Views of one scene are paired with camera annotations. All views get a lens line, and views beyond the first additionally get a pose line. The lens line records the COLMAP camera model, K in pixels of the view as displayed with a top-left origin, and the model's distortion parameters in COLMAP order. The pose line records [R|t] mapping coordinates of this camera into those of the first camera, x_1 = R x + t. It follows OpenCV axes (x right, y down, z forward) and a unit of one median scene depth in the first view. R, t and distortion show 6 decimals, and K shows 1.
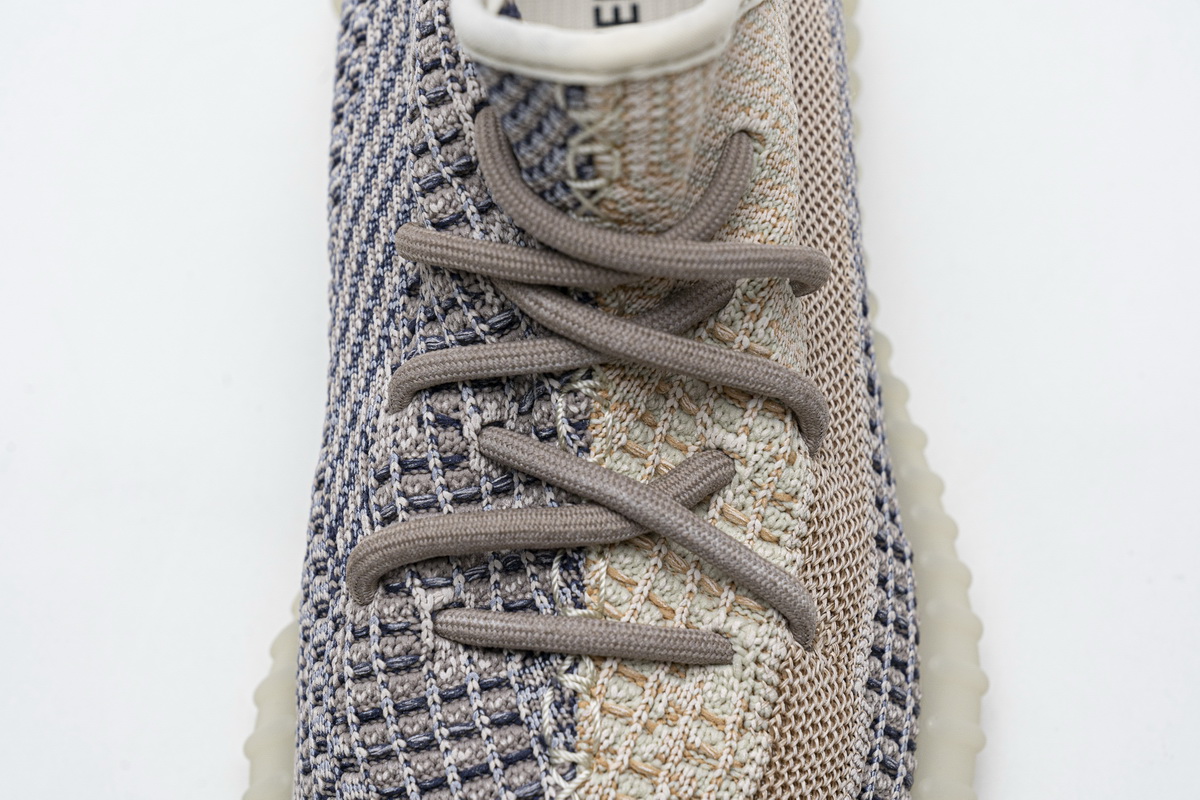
lens RADIAL K [[2281.5, 0, 600.0], [0, 2281.5, 400.0], [0, 0, 1]] dist [0.013813, -0.054506]
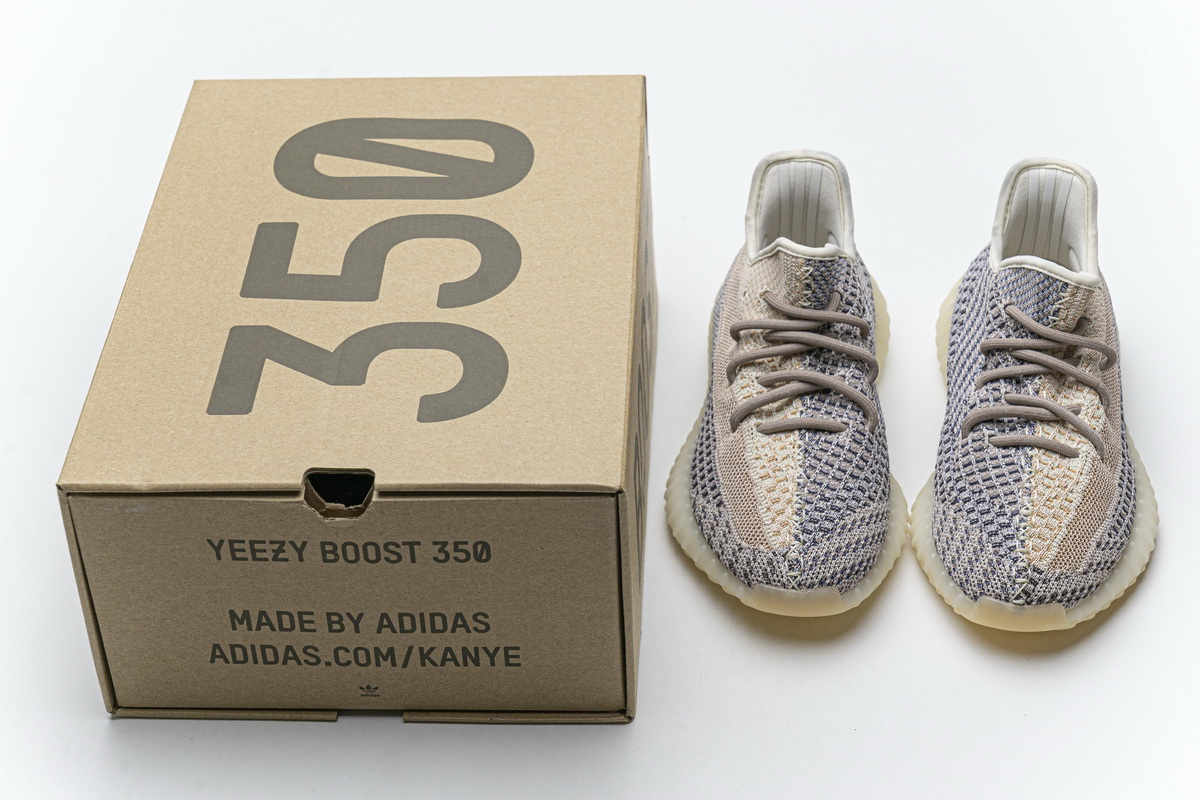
lens RADIAL K [[2281.5, 0, 600.0], [0, 2281.5, 400.0], [0, 0, 1]] dist [0.013813, -0.054506]
pose [[0.989684, 0.083185, -0.116642, -0.251348], [-0.127376, 0.883582, -0.450621, 1.630011], [0.065578, 0.460829, 0.885063, -2.031217]]
